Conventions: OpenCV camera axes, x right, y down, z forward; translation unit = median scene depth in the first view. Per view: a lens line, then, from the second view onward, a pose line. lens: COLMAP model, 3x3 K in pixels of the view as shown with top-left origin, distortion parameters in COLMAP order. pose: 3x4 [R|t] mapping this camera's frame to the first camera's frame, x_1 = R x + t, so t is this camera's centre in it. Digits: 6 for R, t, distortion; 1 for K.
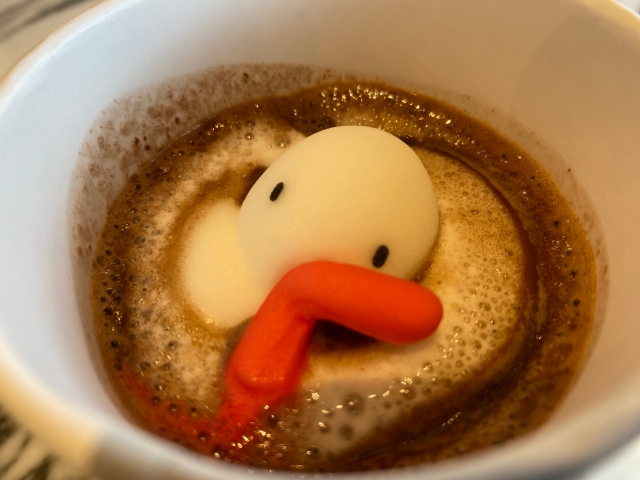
lens RADIAL K [[536.4, 0, 319.6], [0, 536.4, 239.9], [0, 0, 1]] dist [-0.002495, 0.002375]
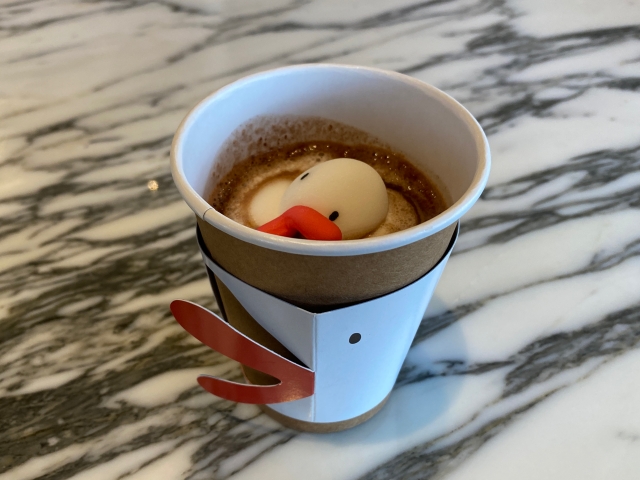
lens RADIAL K [[490.9, 0, 320.3], [0, 490.9, 240.1], [0, 0, 1]] dist [0.000410, -0.000195]
pose [[0.912733, 0.351496, -0.208253, 0.338270], [-0.370427, 0.926992, -0.058900, 0.171698], [0.172346, 0.130902, 0.976300, -0.619051]]
